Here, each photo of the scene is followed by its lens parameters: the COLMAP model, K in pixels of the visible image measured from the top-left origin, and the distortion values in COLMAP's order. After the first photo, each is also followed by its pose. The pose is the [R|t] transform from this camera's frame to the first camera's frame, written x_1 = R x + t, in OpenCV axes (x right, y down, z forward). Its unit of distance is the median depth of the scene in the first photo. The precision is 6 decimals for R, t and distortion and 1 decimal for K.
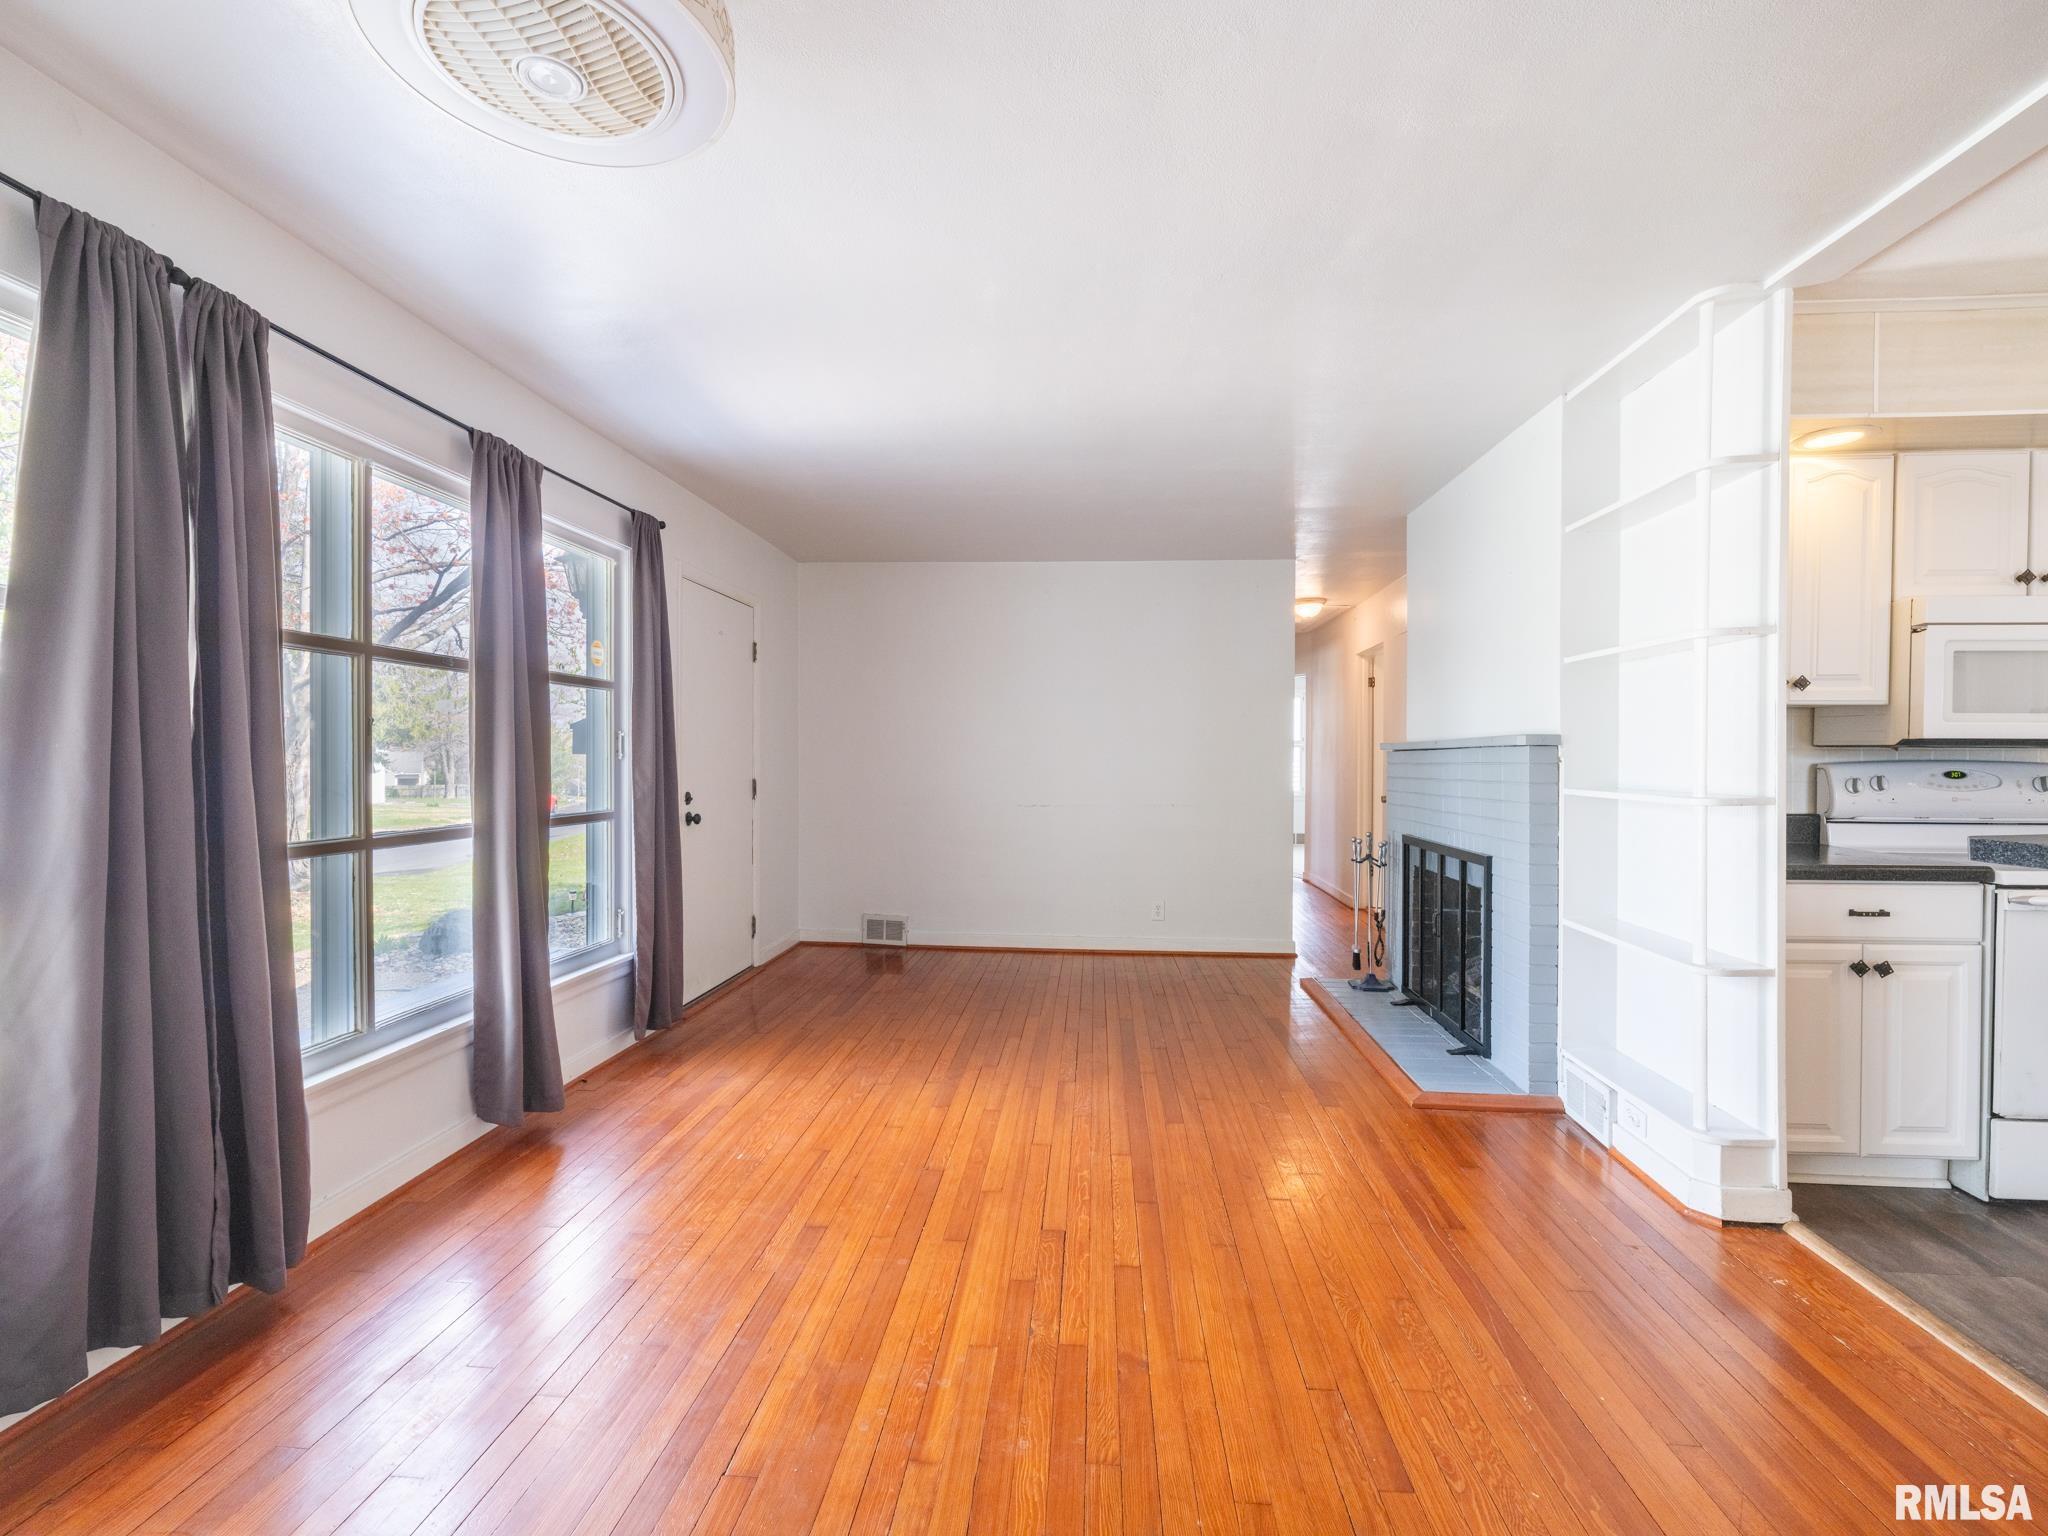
lens RADIAL K [[941.8, 0, 1024.0], [0, 941.8, 768.0], [0, 0, 1]] dist [-0.000717, 0.000137]
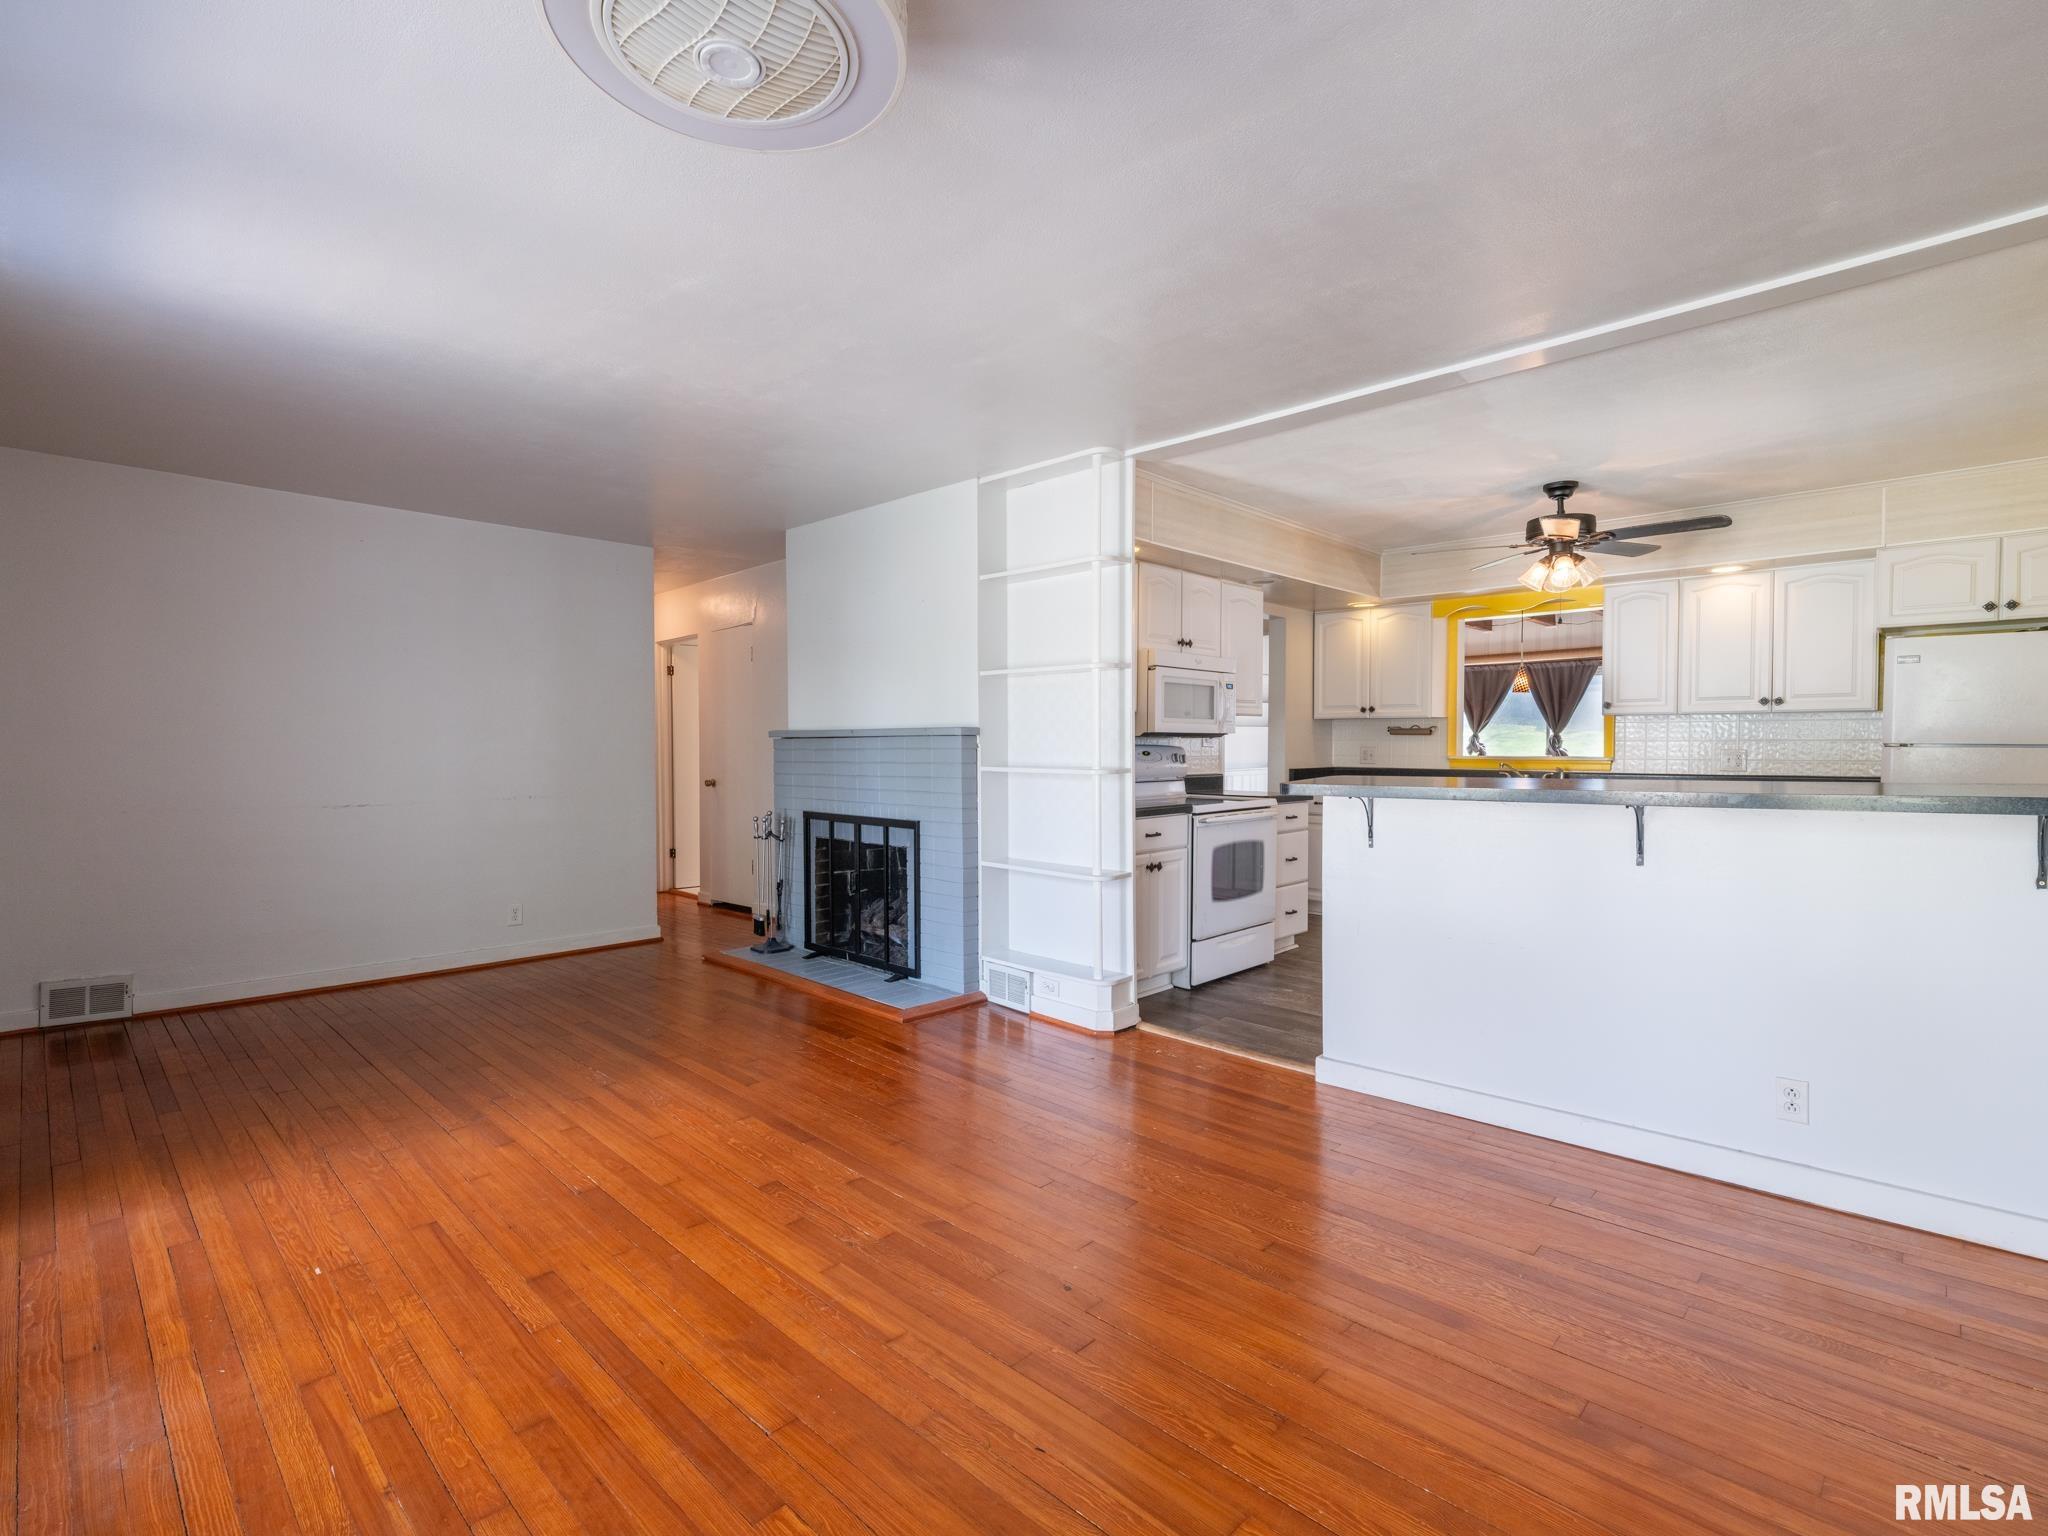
lens RADIAL K [[963.1, 0, 1049.5], [0, 963.1, 771.7], [0, 0, 1]] dist [-0.001553, 0.000131]
pose [[0.624470, -0.025752, 0.780624, -0.477481], [0.011148, 0.999648, 0.024060, -0.003546], [-0.780970, -0.006322, 0.624537, 0.047454]]
